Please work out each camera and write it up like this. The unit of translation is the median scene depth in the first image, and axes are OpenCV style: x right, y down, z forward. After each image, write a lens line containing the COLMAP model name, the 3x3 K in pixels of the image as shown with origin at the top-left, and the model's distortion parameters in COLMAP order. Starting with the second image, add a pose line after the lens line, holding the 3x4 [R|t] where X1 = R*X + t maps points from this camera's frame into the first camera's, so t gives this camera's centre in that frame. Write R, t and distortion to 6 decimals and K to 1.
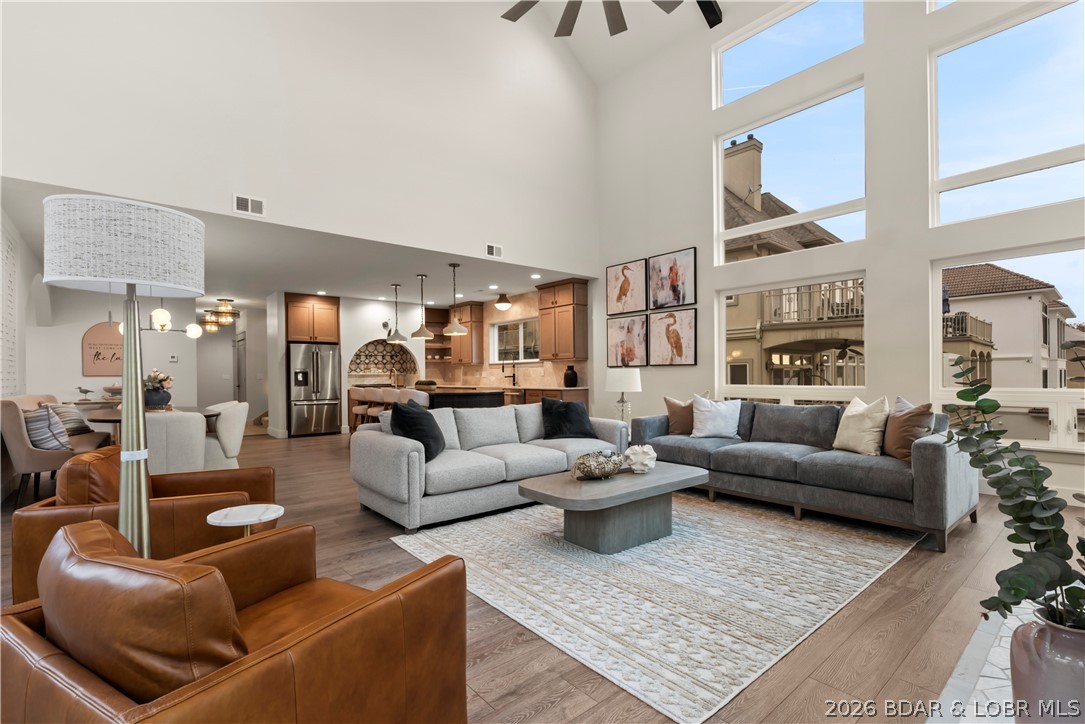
lens RADIAL K [[497.0, 0, 545.2], [0, 497.0, 370.4], [0, 0, 1]] dist [-0.007443, 0.001753]
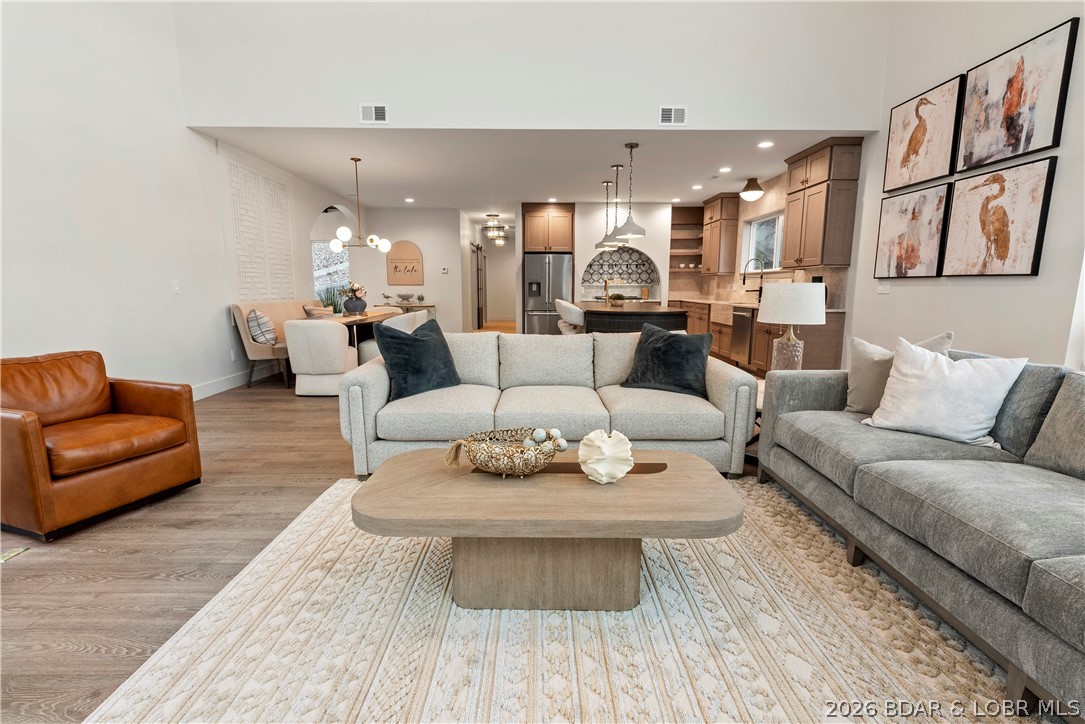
lens RADIAL K [[497.0, 0, 541.9], [0, 497.0, 360.0], [0, 0, 1]] dist [-0.007443, 0.001753]
pose [[0.769423, 0.105172, -0.630021, 0.214880], [-0.003283, 0.986989, 0.160752, -0.004787], [0.638731, -0.121618, 0.759758, 0.257713]]
